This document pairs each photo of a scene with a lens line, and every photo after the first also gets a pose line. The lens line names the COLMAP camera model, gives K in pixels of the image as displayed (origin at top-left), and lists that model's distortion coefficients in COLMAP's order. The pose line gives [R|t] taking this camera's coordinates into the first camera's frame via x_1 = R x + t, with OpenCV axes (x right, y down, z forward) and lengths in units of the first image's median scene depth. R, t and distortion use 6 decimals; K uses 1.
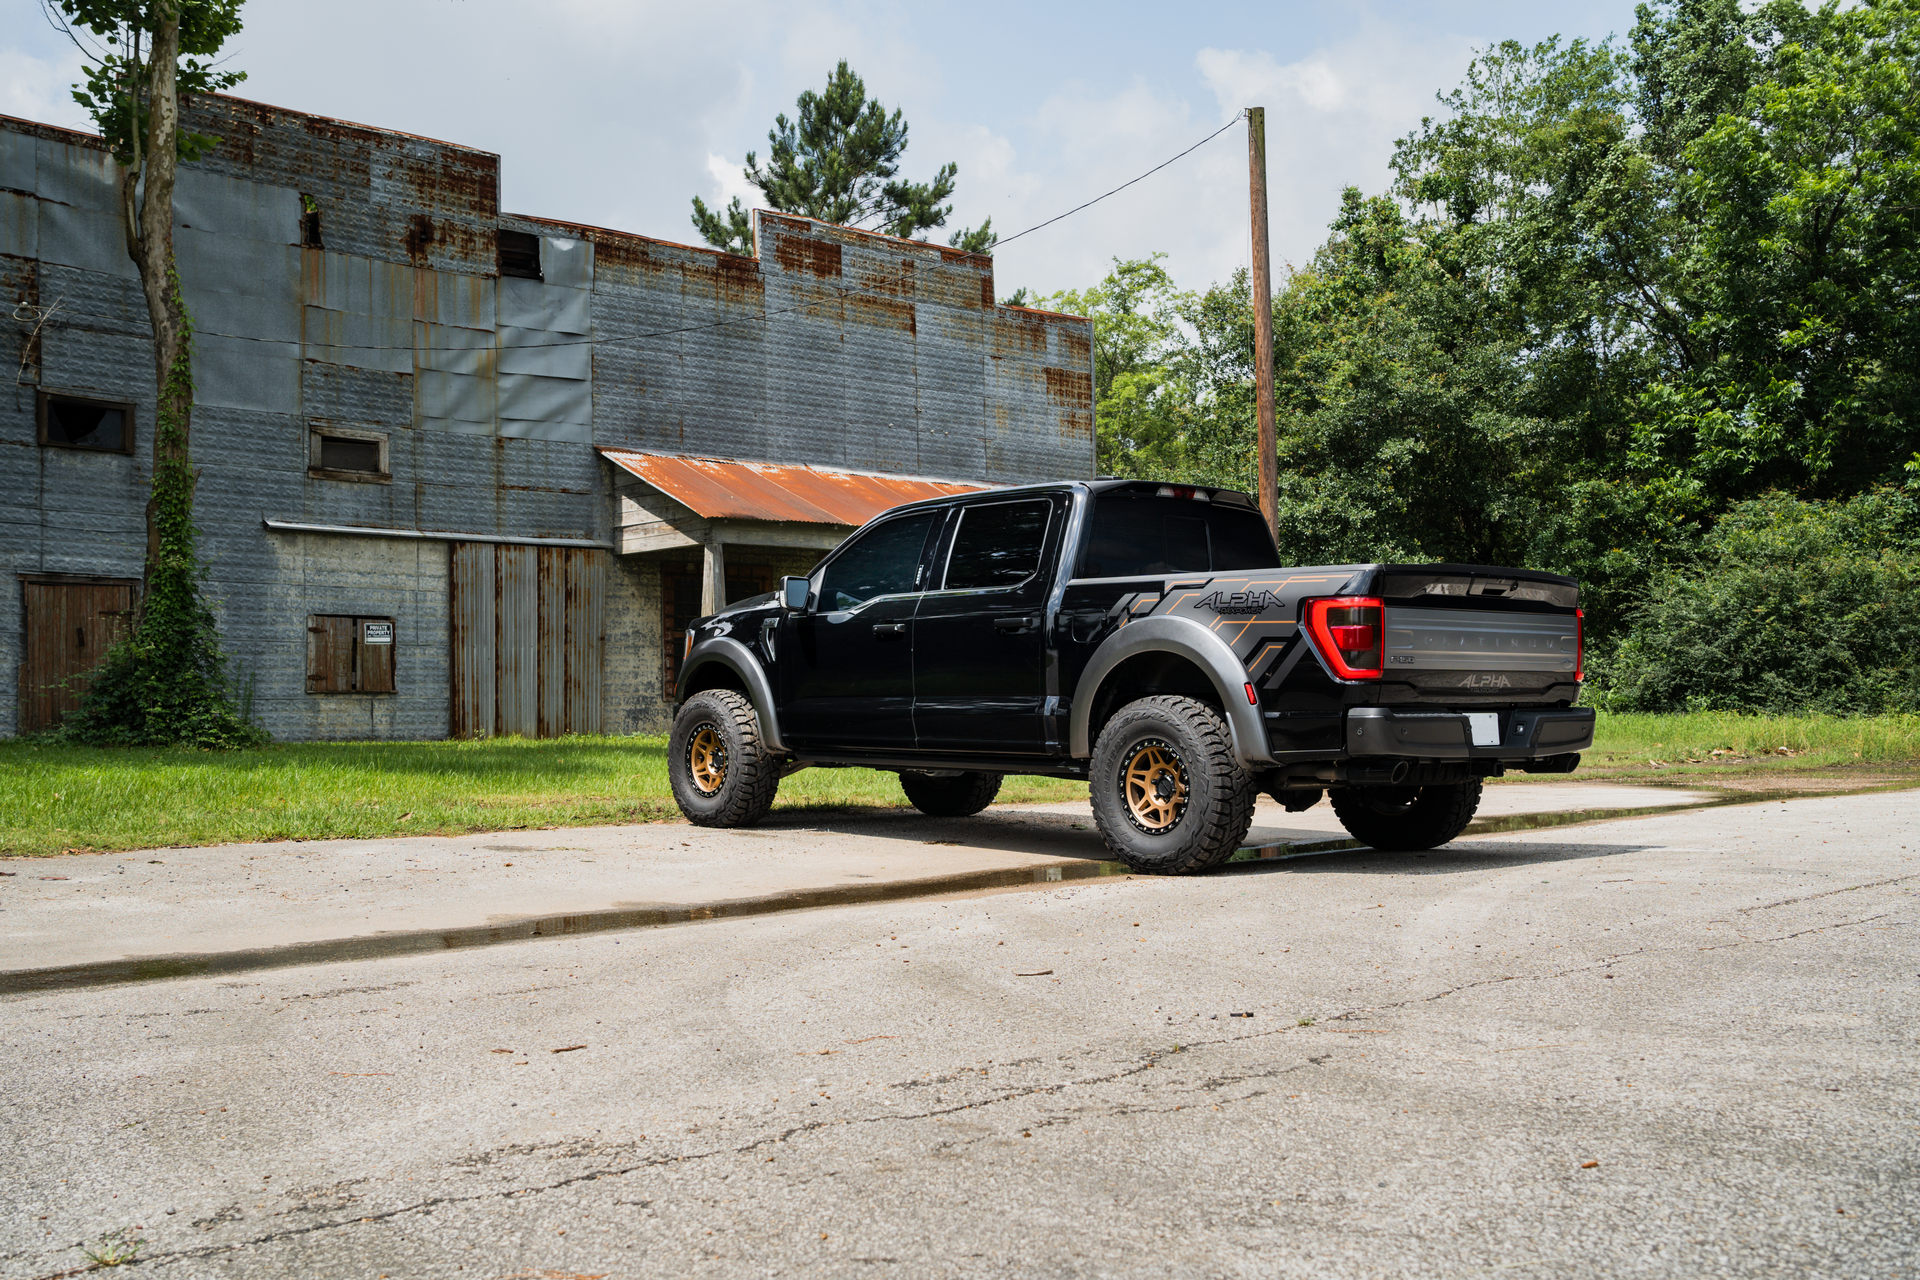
lens RADIAL K [[1662.2, 0, 896.6], [0, 1662.2, 644.4], [0, 0, 1]] dist [0.033986, 0.009770]
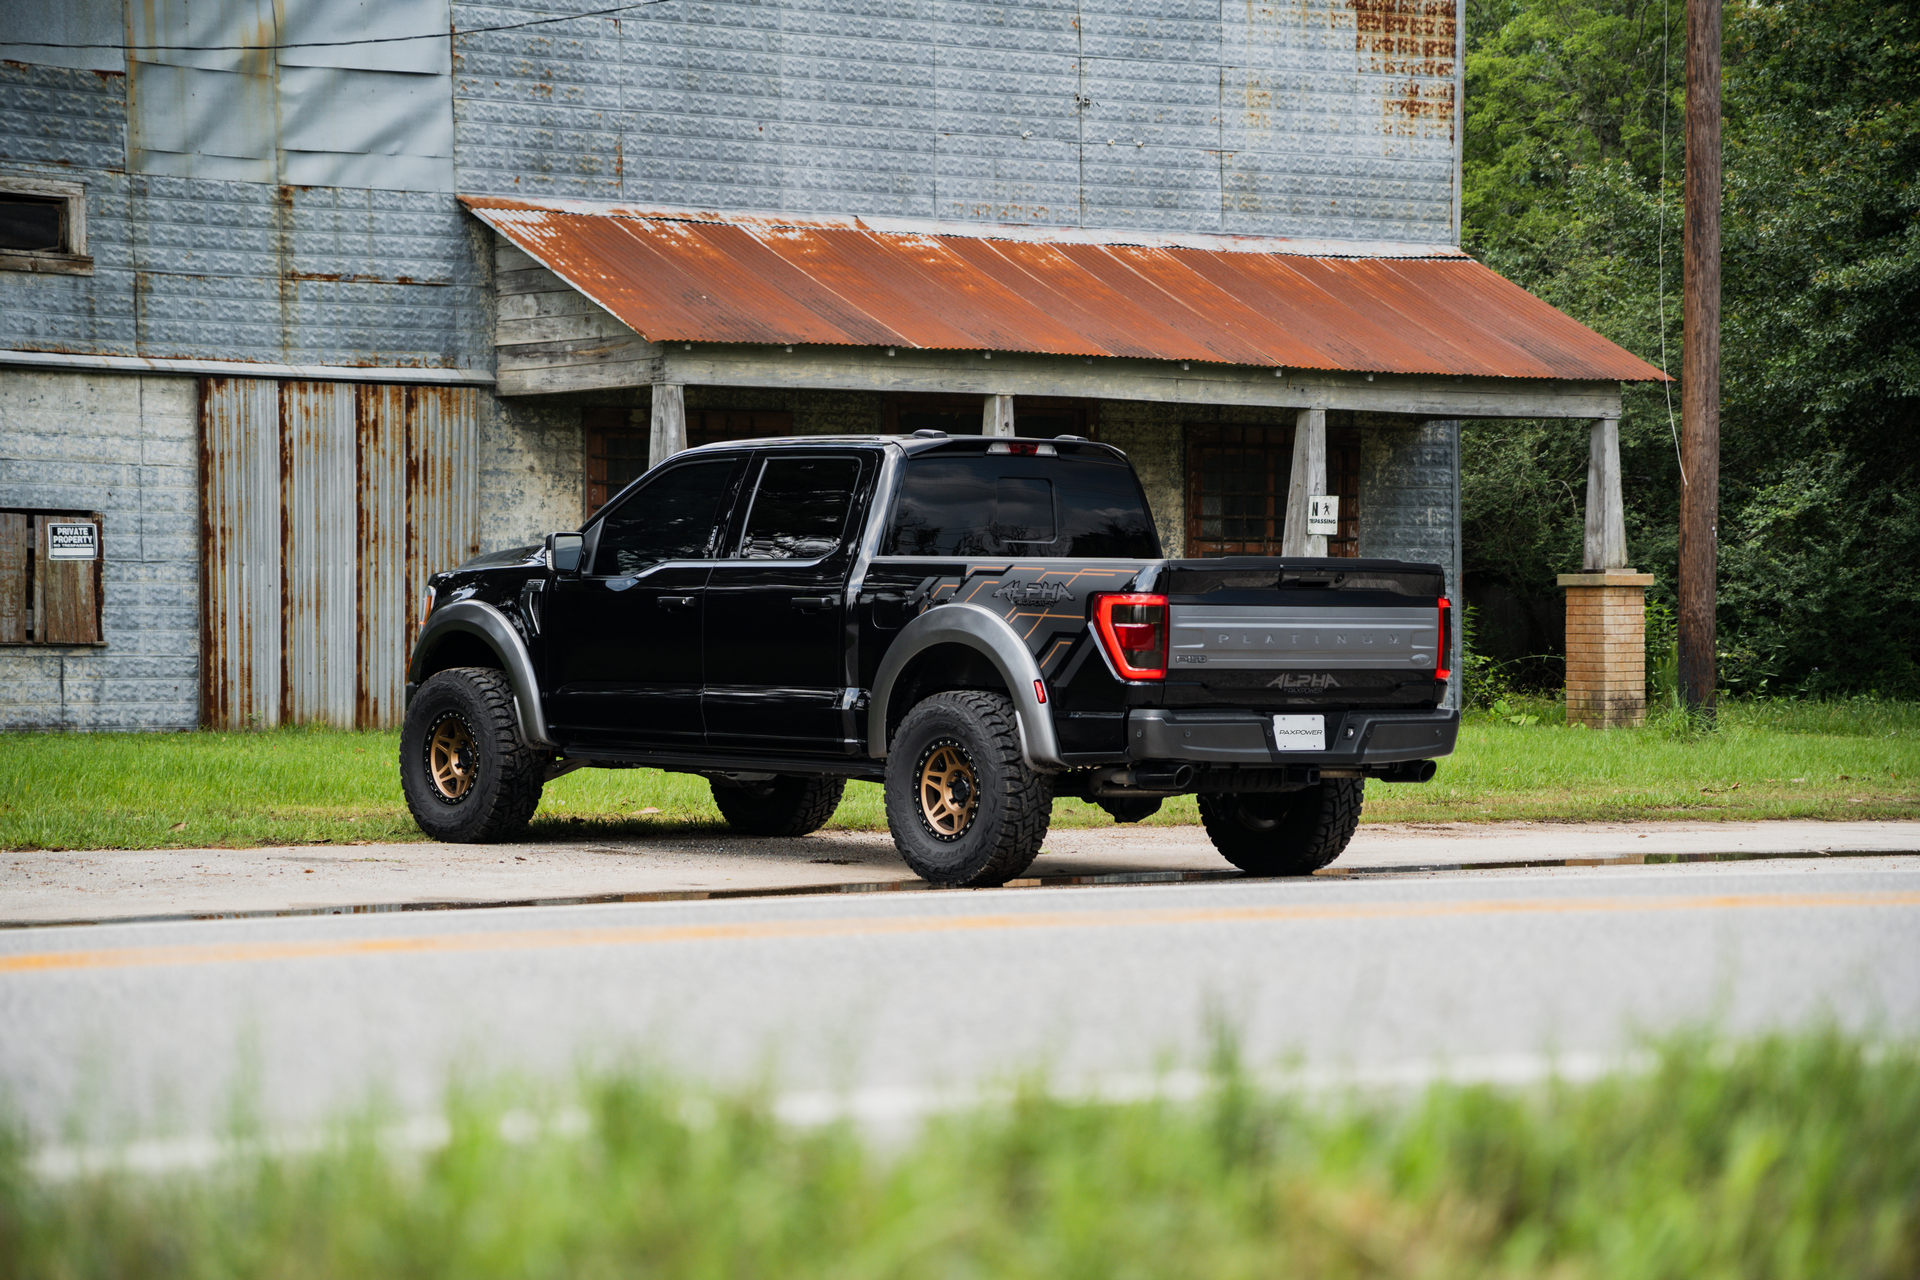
lens RADIAL K [[3856.2, 0, 851.3], [0, 3856.2, 650.8], [0, 0, 1]] dist [0.591306, 0.000000]
pose [[0.995252, 0.007801, -0.097023, 0.082702], [-0.004264, 0.999321, 0.036610, -0.019148], [0.097243, -0.036022, 0.994609, -0.308026]]
